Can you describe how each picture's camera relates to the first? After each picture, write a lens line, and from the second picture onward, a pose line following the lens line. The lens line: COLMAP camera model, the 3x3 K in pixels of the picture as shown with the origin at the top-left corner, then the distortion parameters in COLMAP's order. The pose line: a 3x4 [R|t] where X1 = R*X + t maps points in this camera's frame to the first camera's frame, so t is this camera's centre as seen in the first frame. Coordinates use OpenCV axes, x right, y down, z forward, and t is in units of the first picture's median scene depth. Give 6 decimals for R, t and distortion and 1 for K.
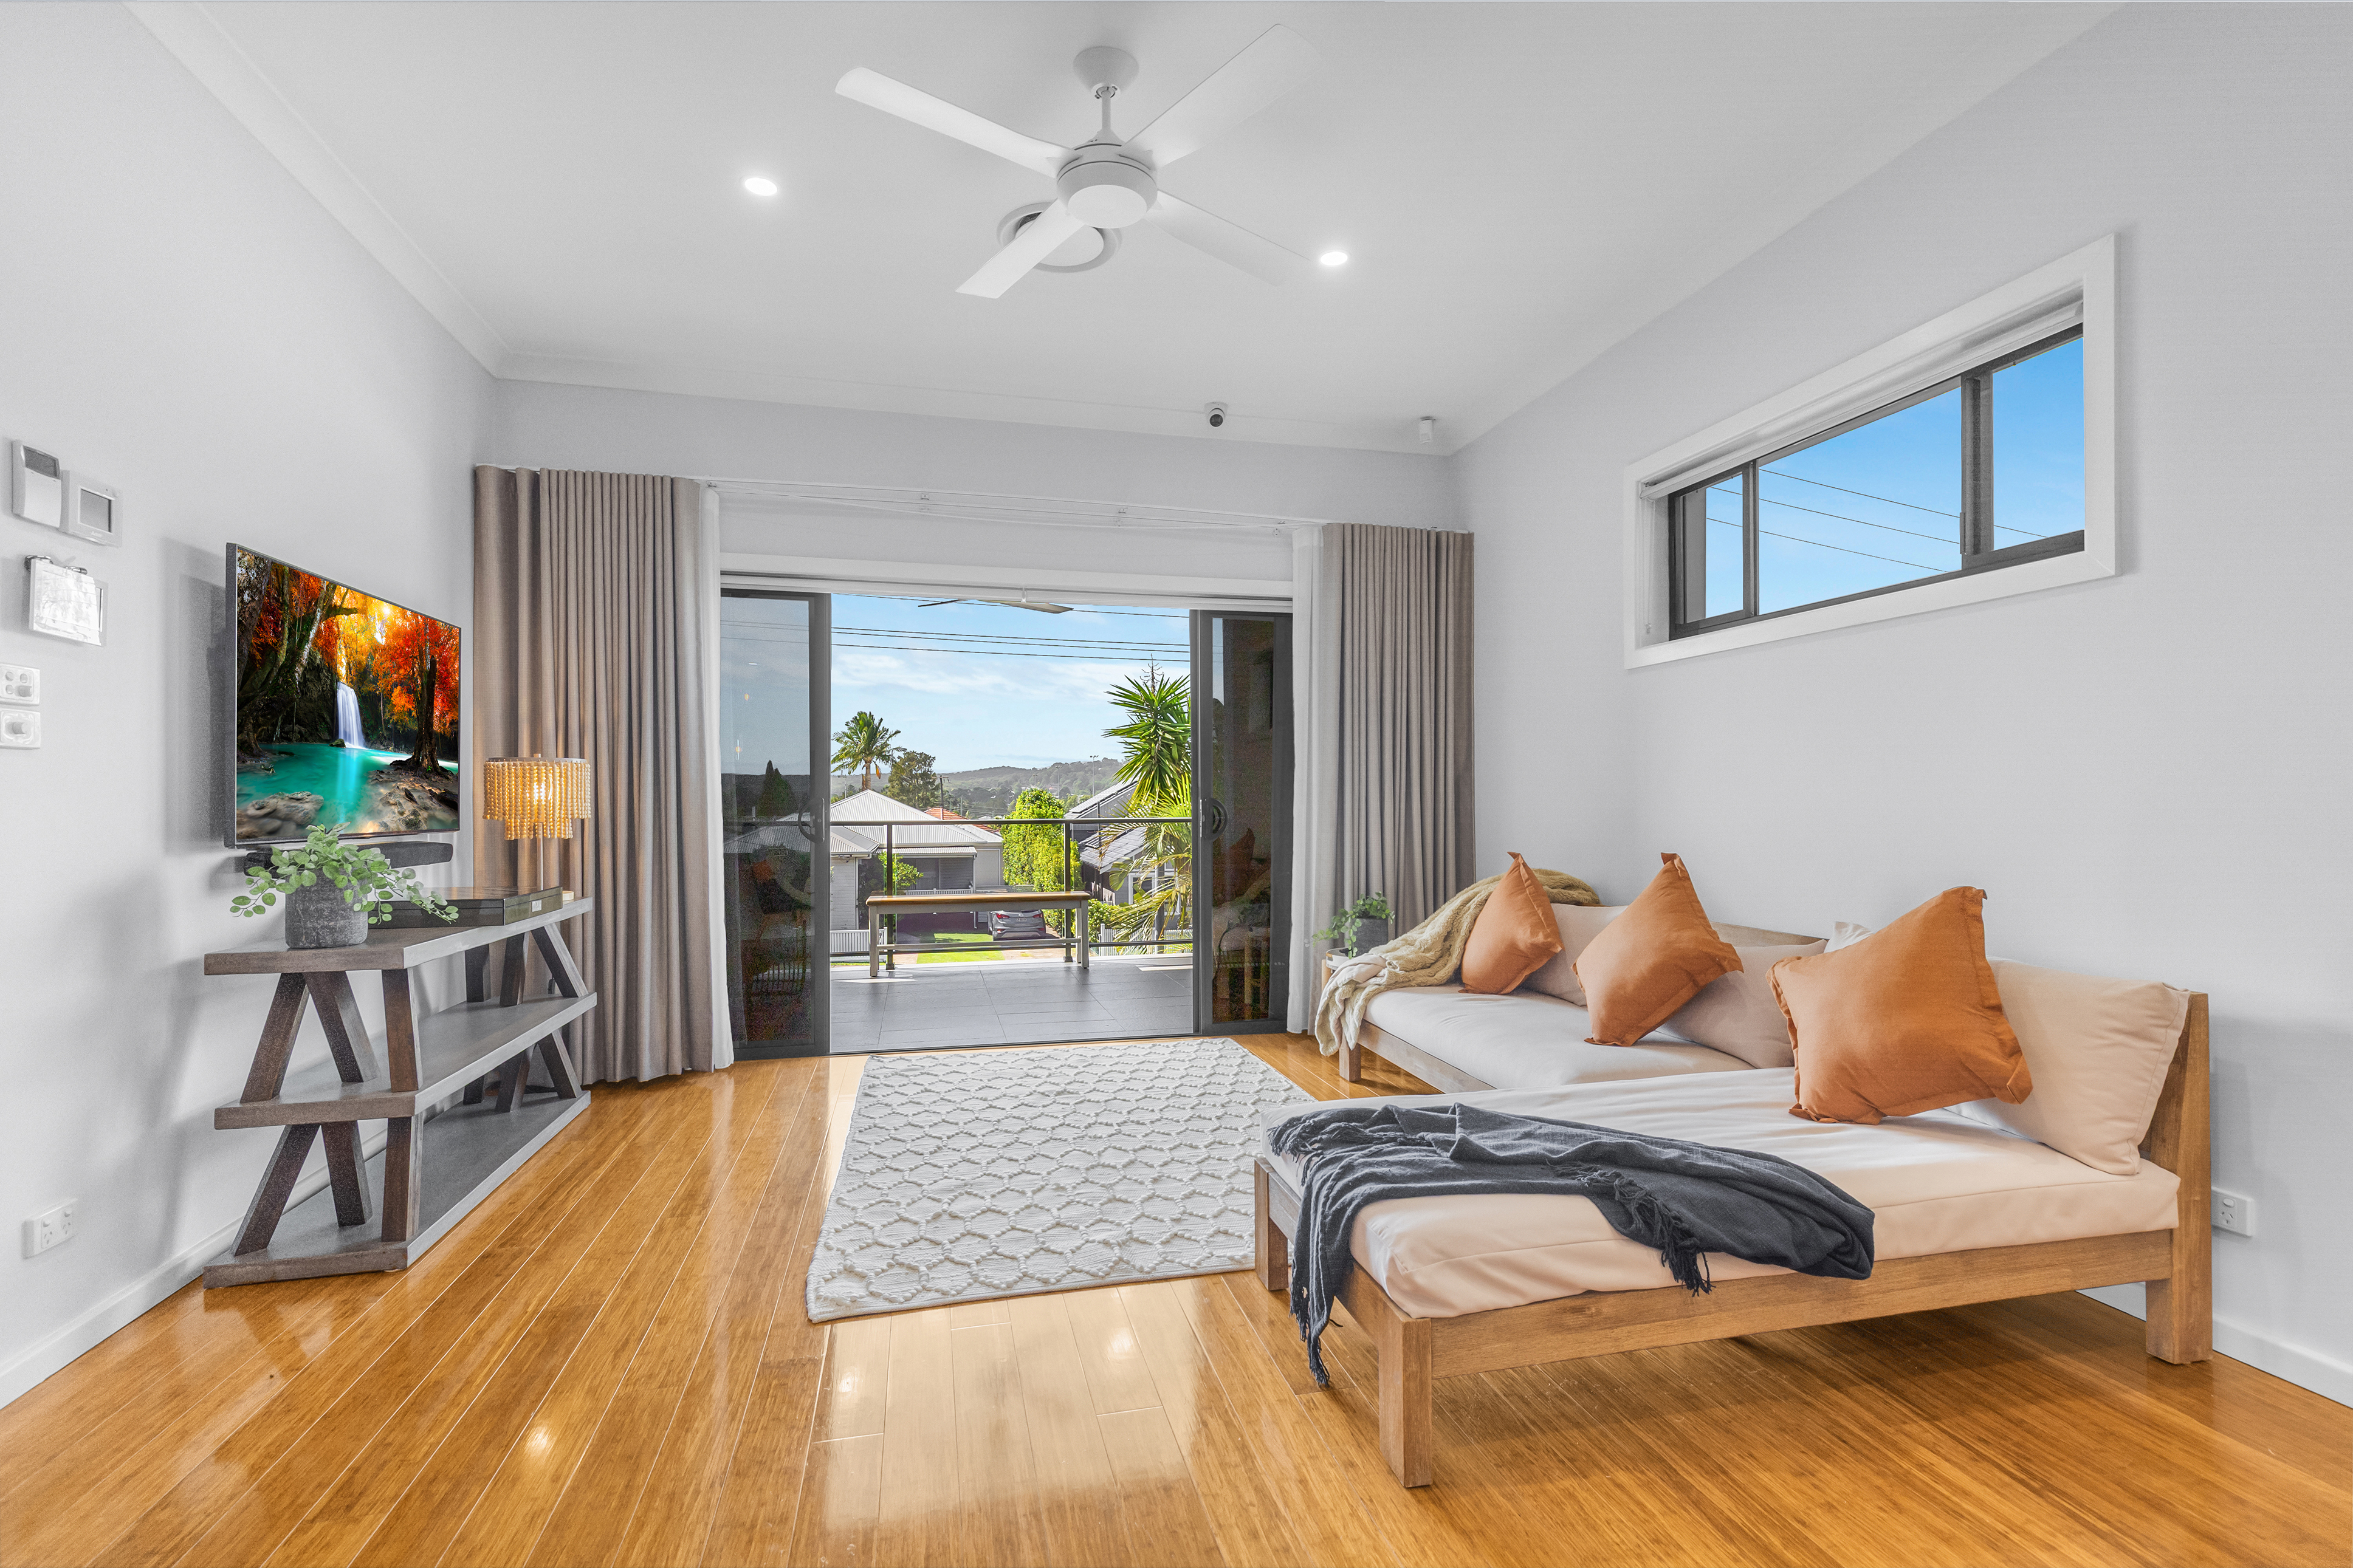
lens RADIAL K [[1081.1, 0, 1178.6], [0, 1081.1, 800.3], [0, 0, 1]] dist [-0.003349, -0.000180]
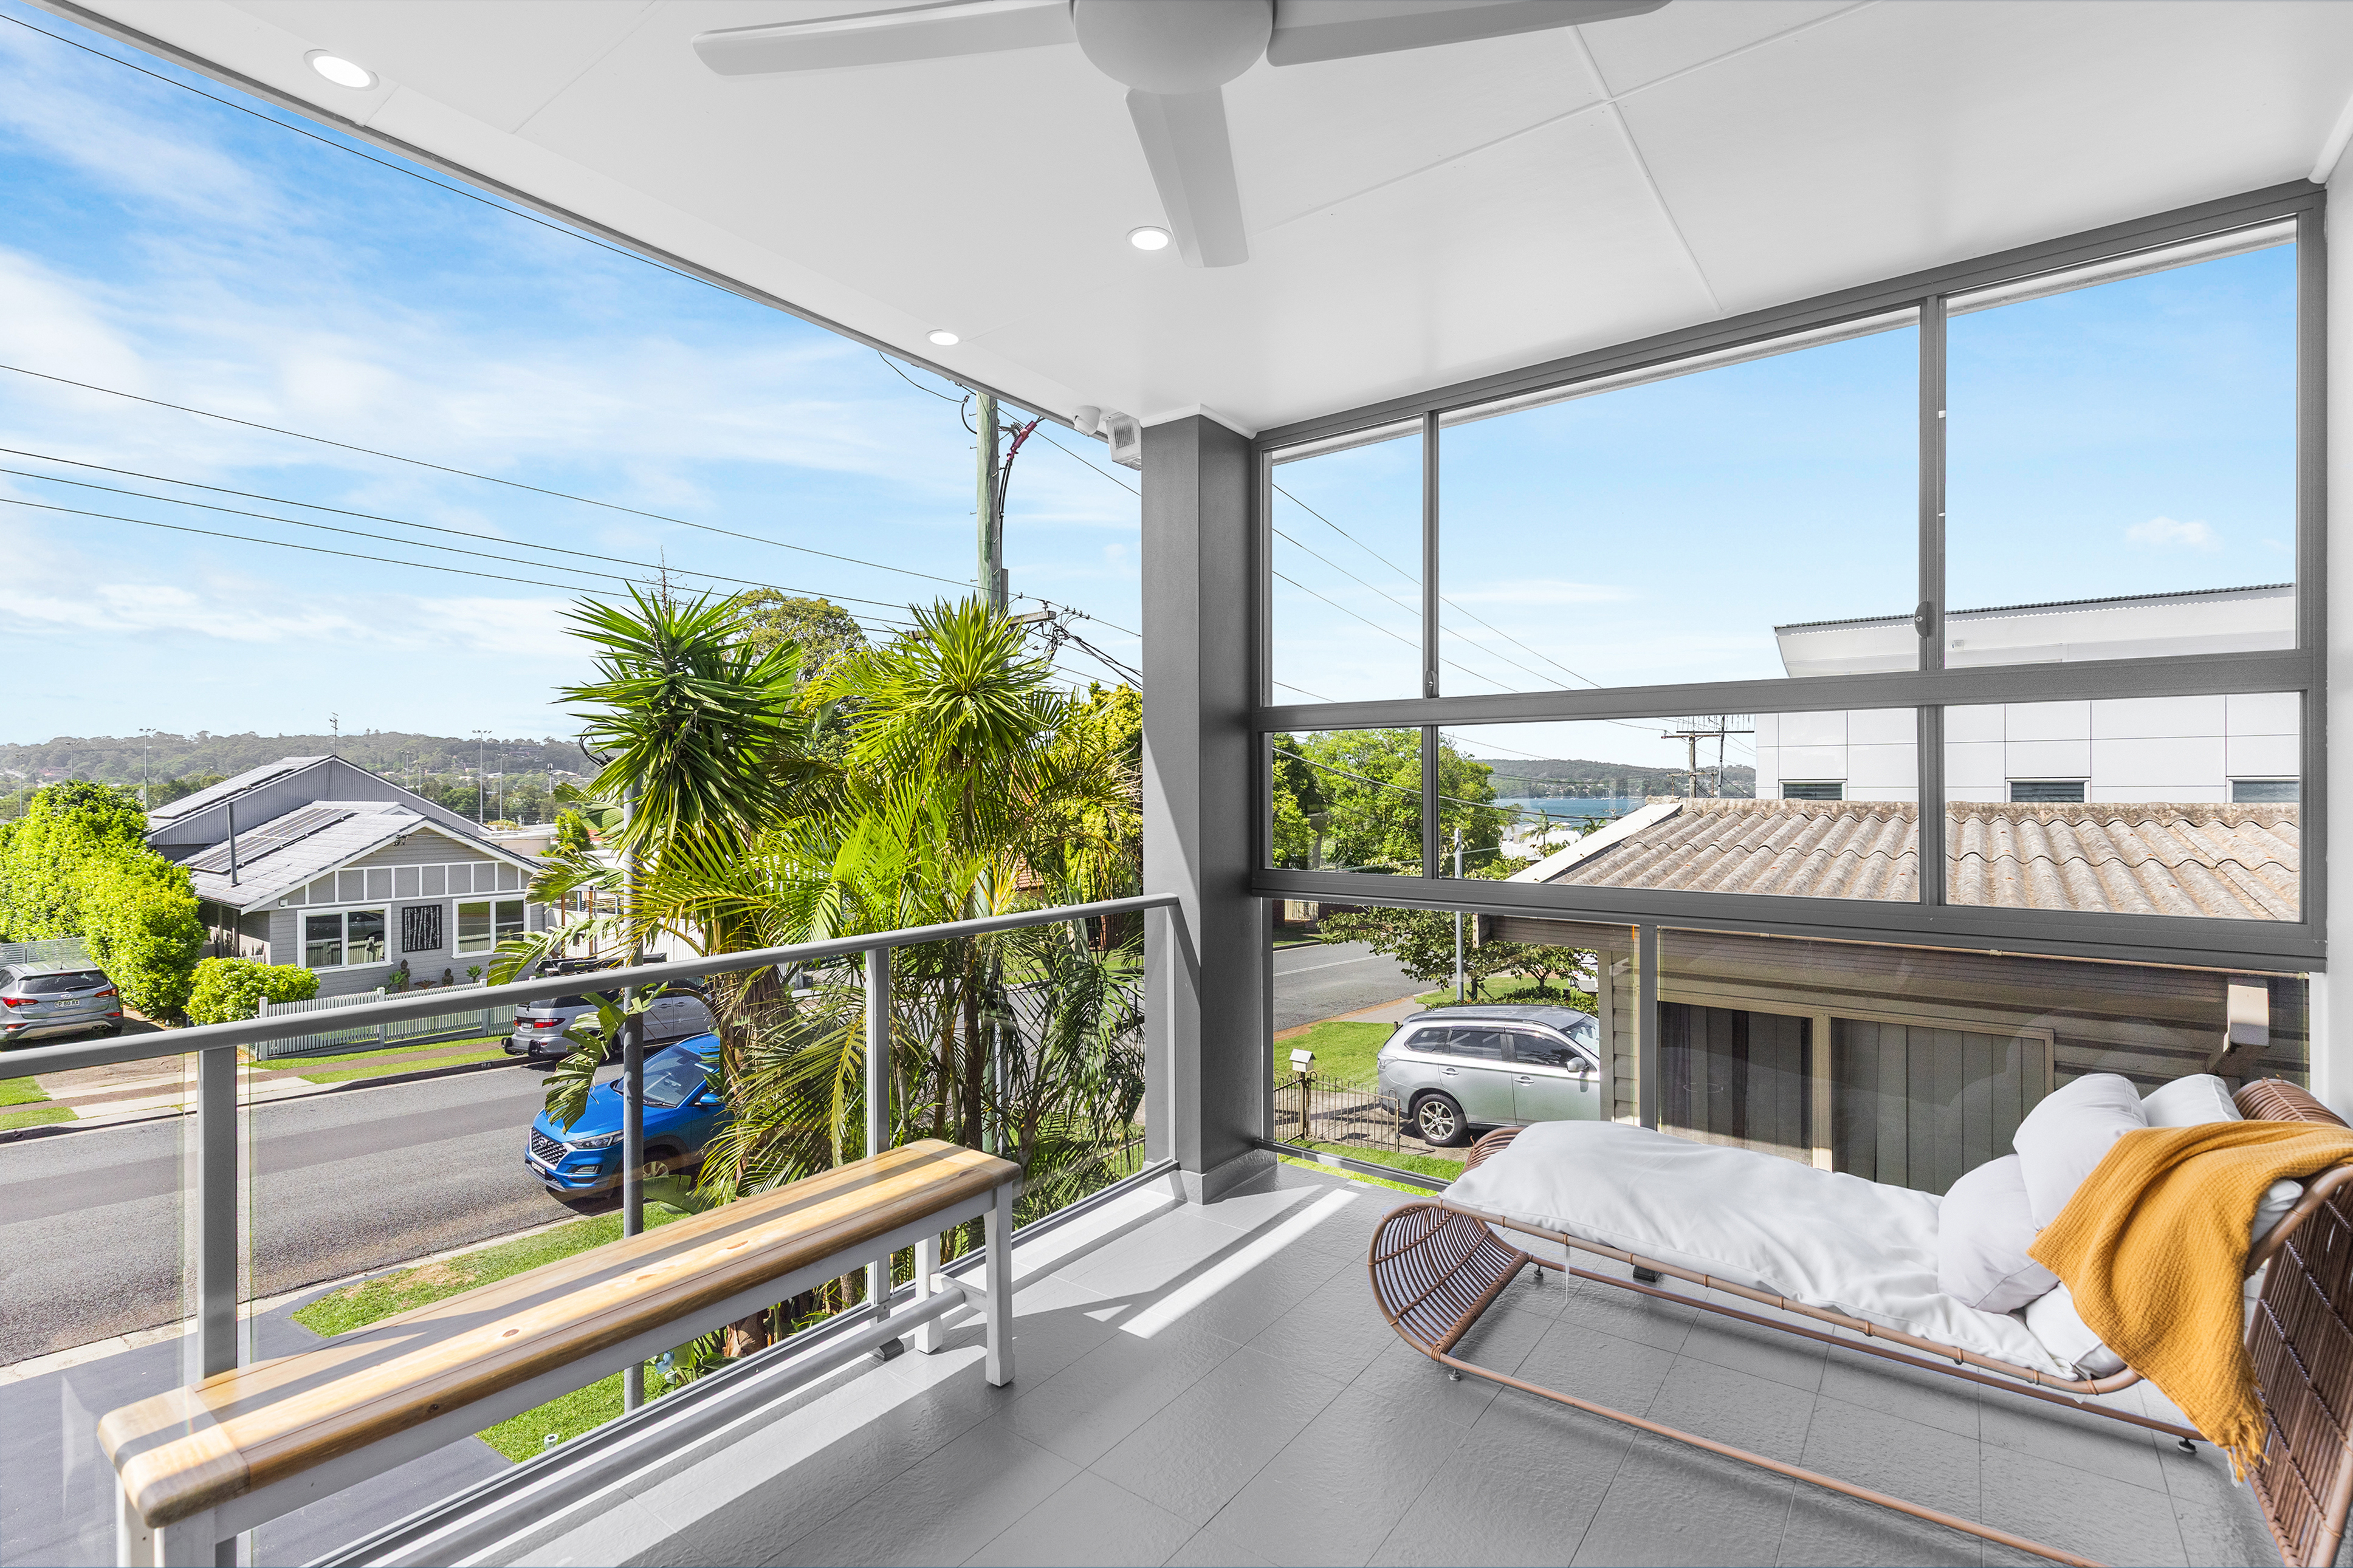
lens RADIAL K [[1081.1, 0, 1183.4], [0, 1081.1, 796.6], [0, 0, 1]] dist [-0.003349, -0.000180]
pose [[0.741732, 0.013216, 0.670566, -0.212708], [-0.012917, 0.999902, -0.005420, -0.010761], [-0.670572, -0.004641, 0.741830, 0.397096]]
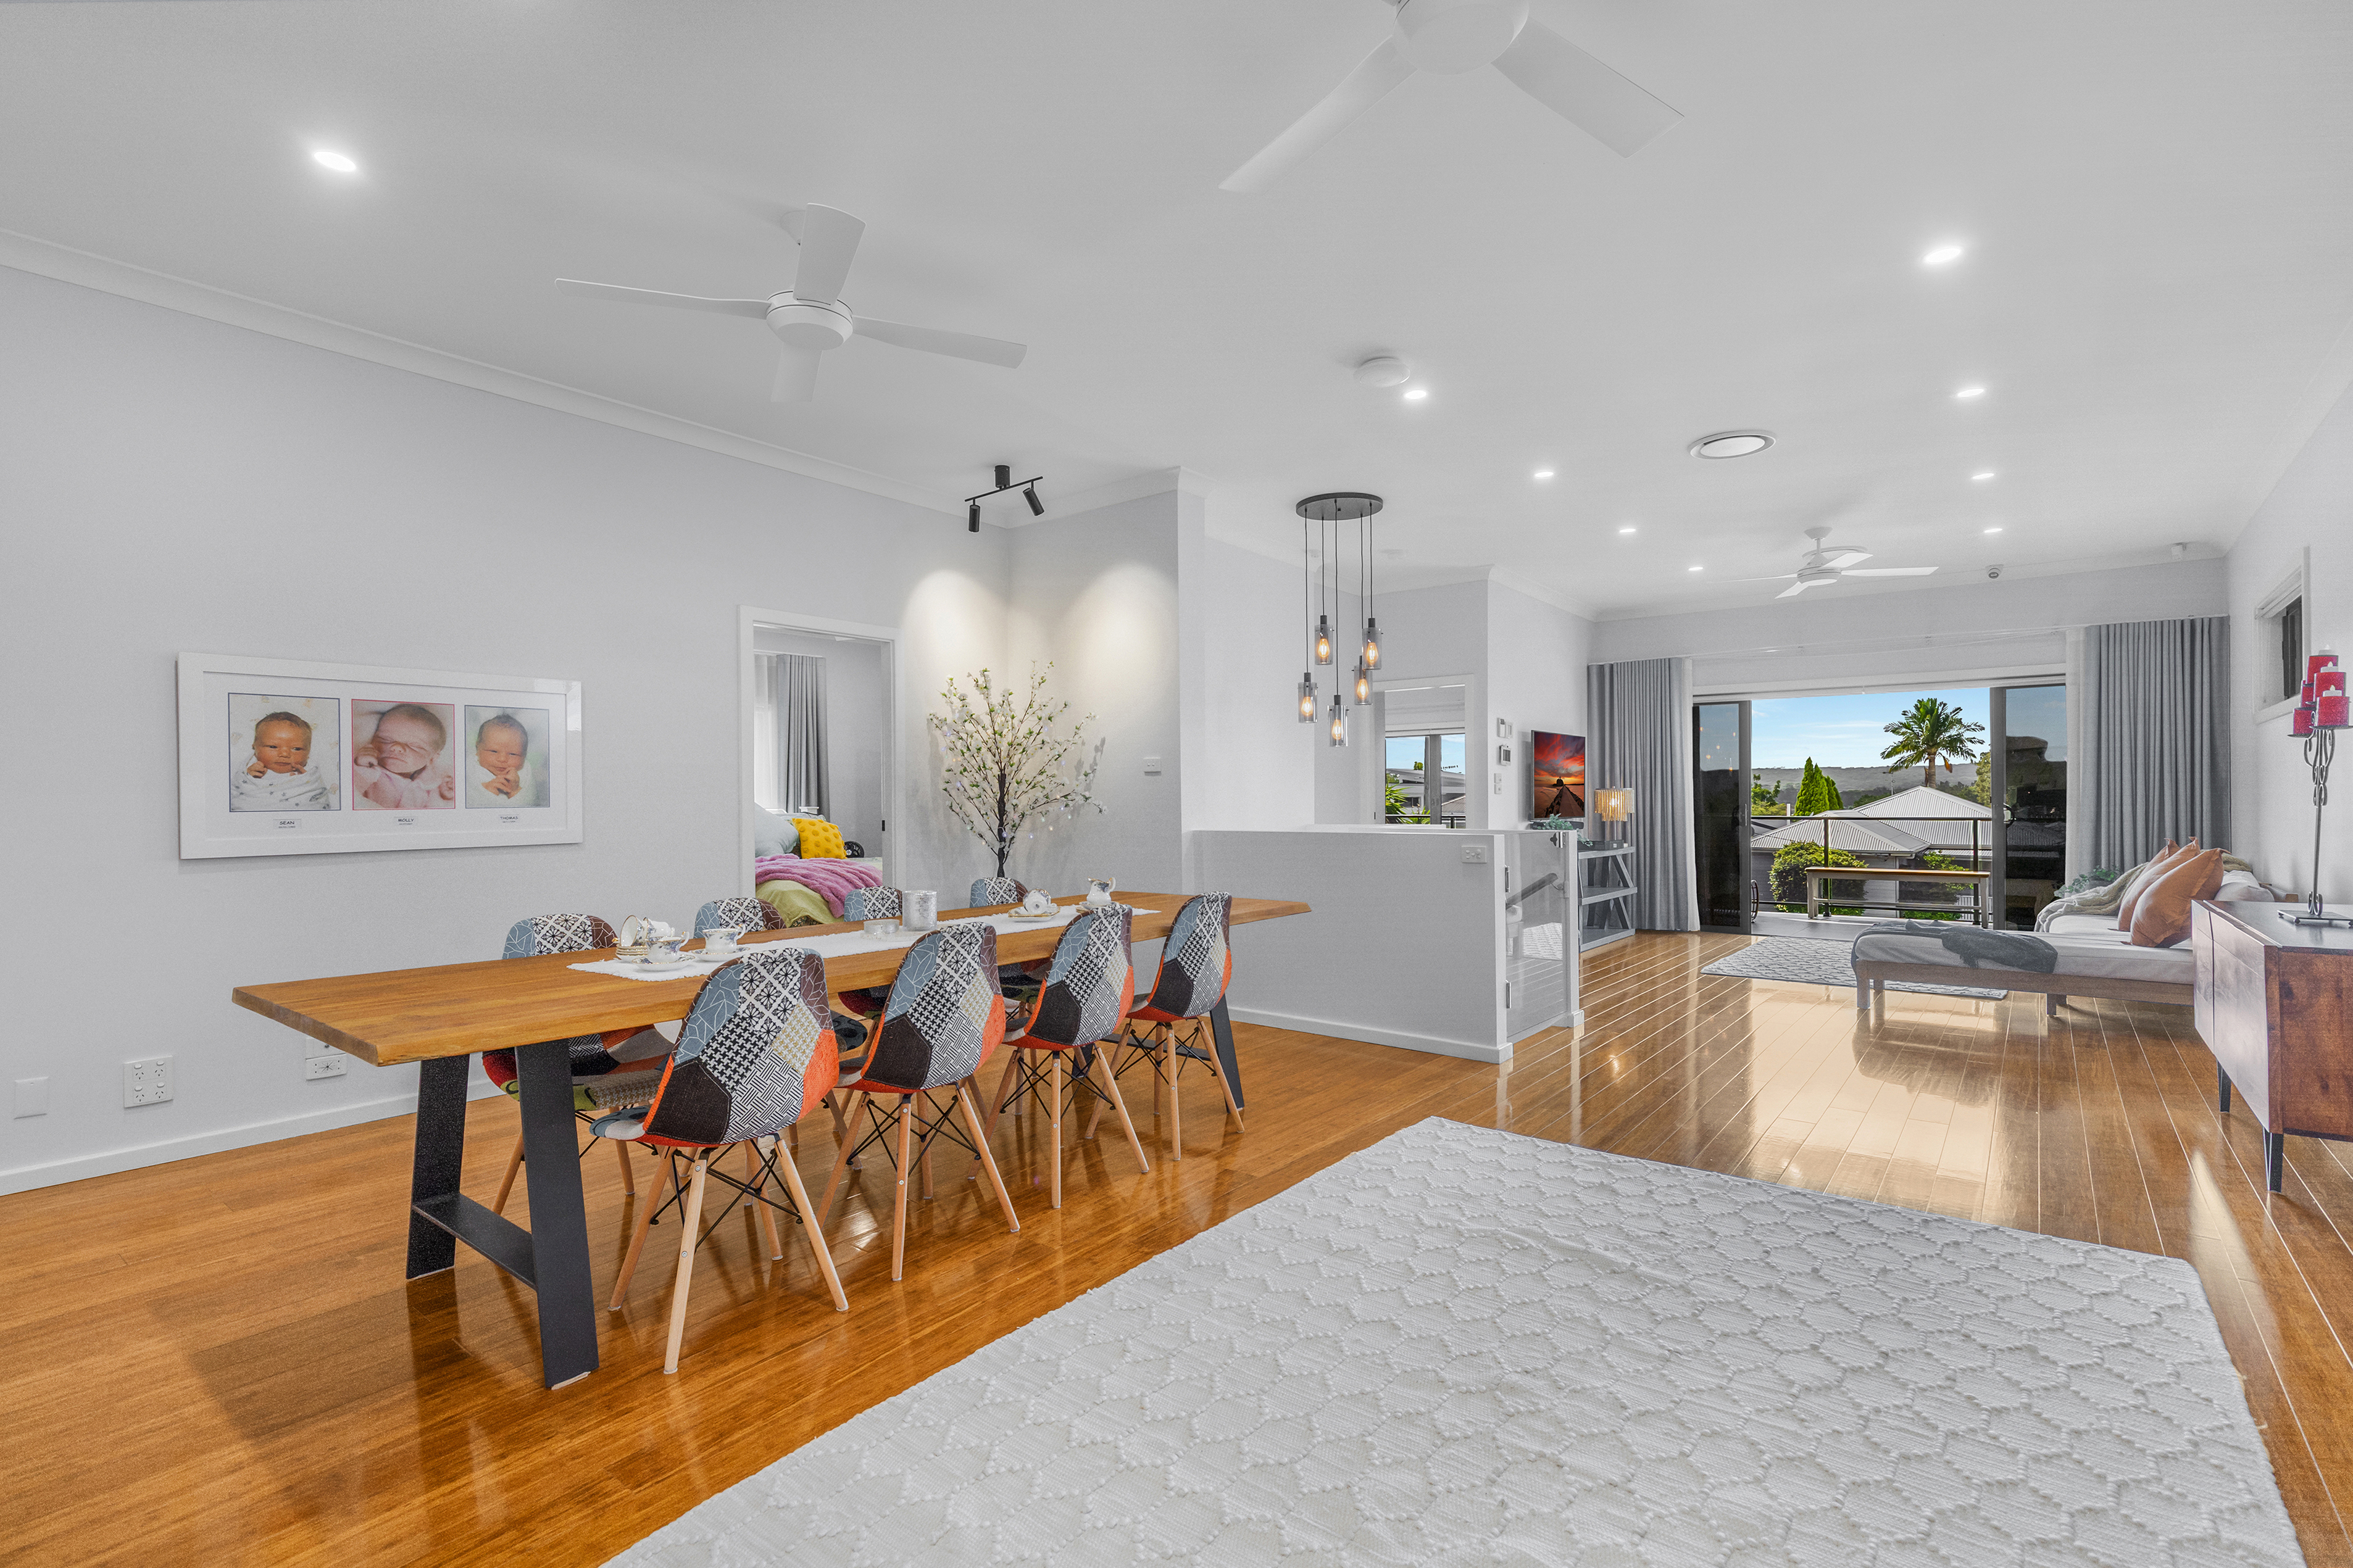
lens RADIAL K [[1081.2, 0, 1182.6], [0, 1081.2, 799.9], [0, 0, 1]] dist [-0.003349, -0.000180]
pose [[0.622050, 0.000658, -0.782978, 0.597130], [0.002078, 0.999995, 0.002492, -0.016323], [0.782975, -0.003177, 0.622045, -1.074070]]
